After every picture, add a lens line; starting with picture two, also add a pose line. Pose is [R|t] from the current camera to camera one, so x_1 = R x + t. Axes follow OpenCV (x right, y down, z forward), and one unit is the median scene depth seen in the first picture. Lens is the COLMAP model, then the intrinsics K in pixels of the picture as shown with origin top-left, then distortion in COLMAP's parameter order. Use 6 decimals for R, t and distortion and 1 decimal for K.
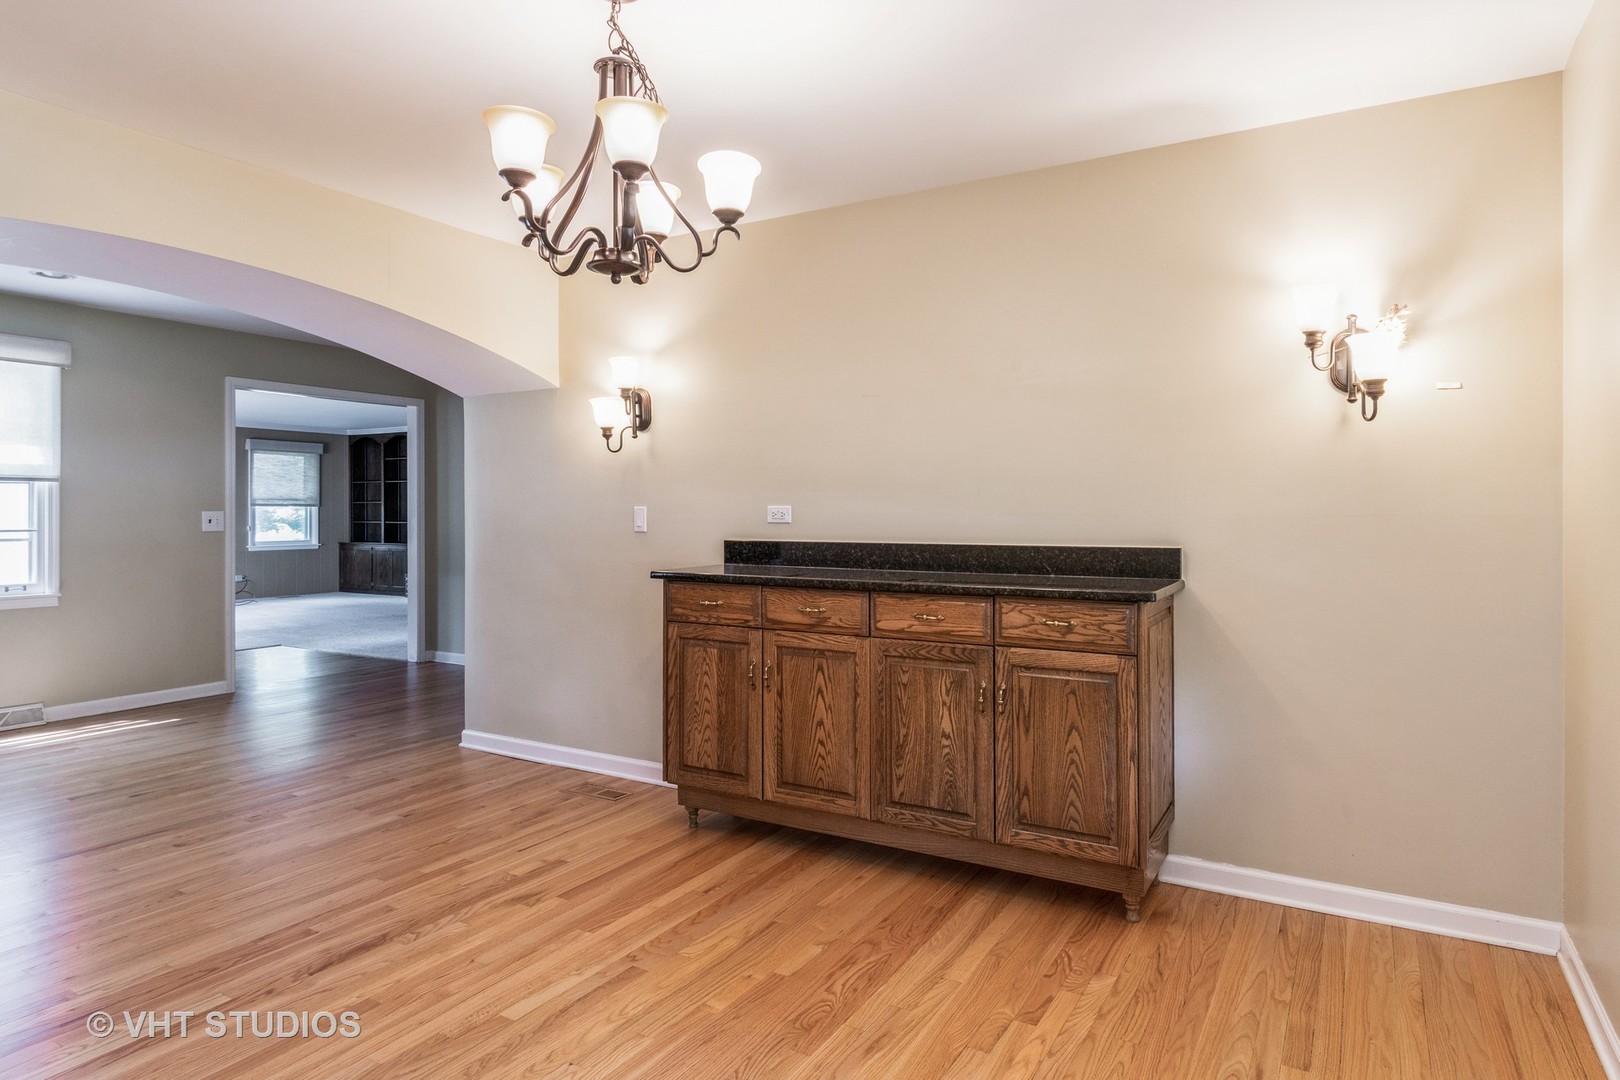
lens RADIAL K [[923.5, 0, 809.8], [0, 923.5, 509.8], [0, 0, 1]] dist [0.000020, -0.000285]
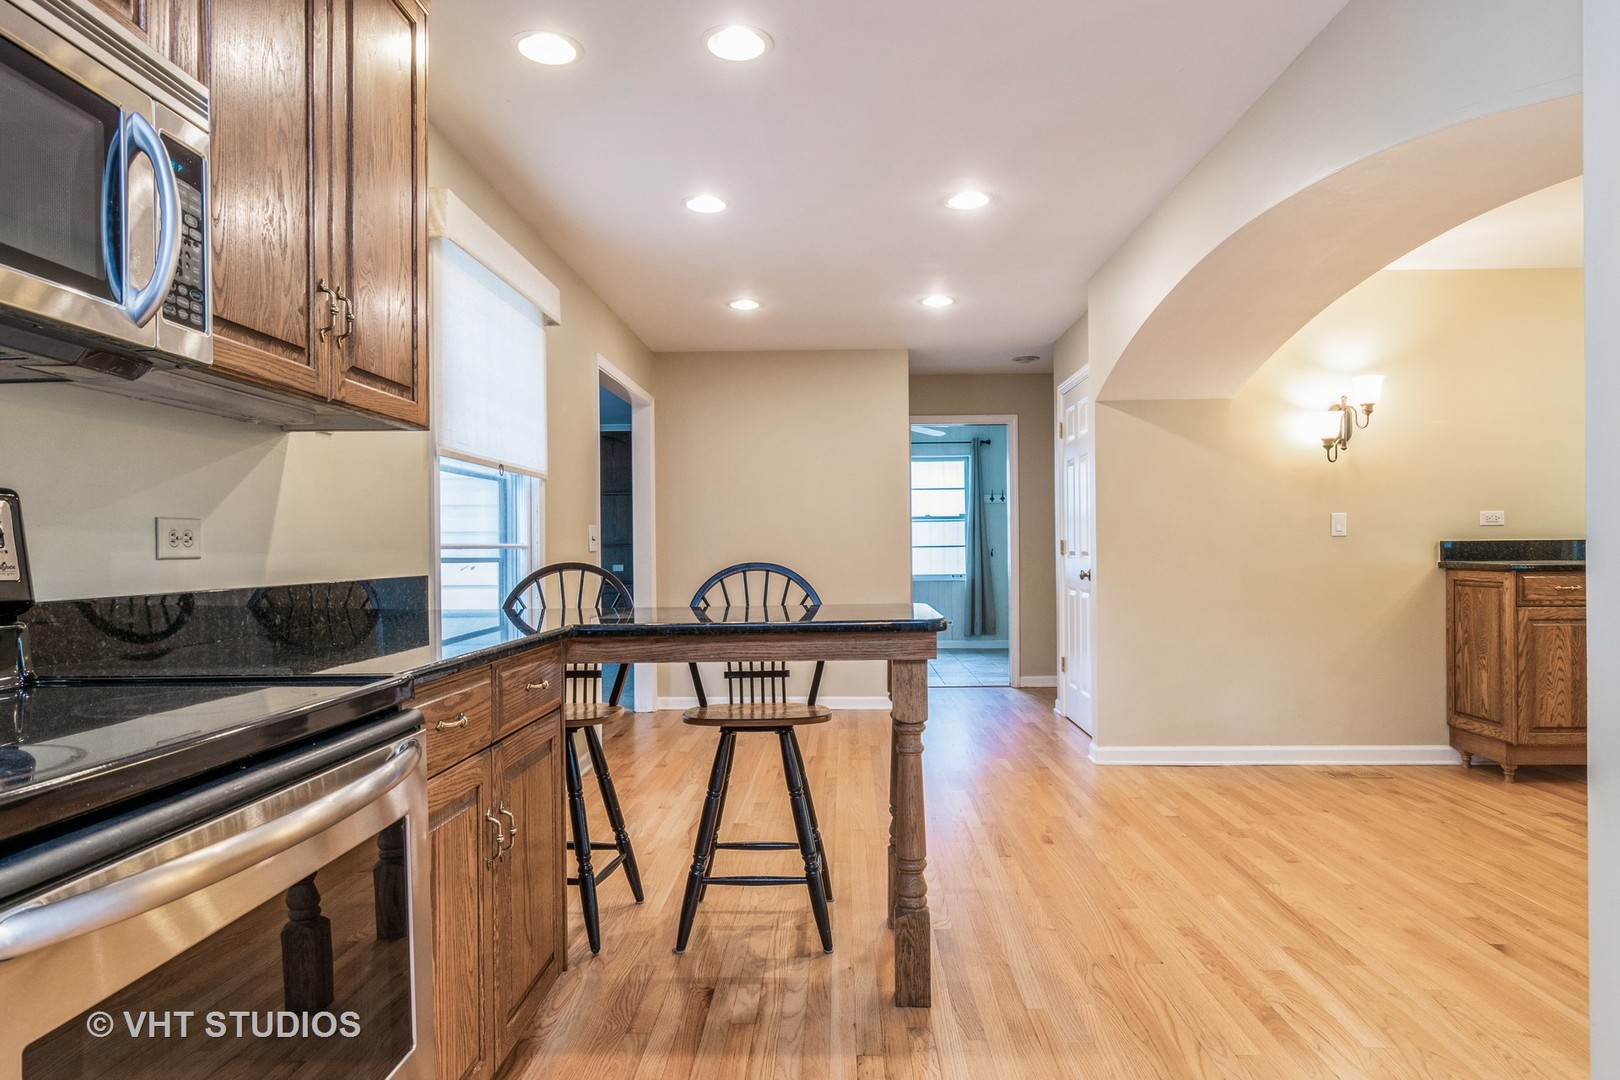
lens RADIAL K [[953.6, 0, 810.8], [0, 953.6, 543.1], [0, 0, 1]] dist [0.006093, 0.001083]
pose [[0.878947, -0.006900, 0.476869, -0.721230], [0.008694, 0.999961, -0.001556, 0.016323], [-0.476839, 0.005513, 0.878973, 0.171733]]
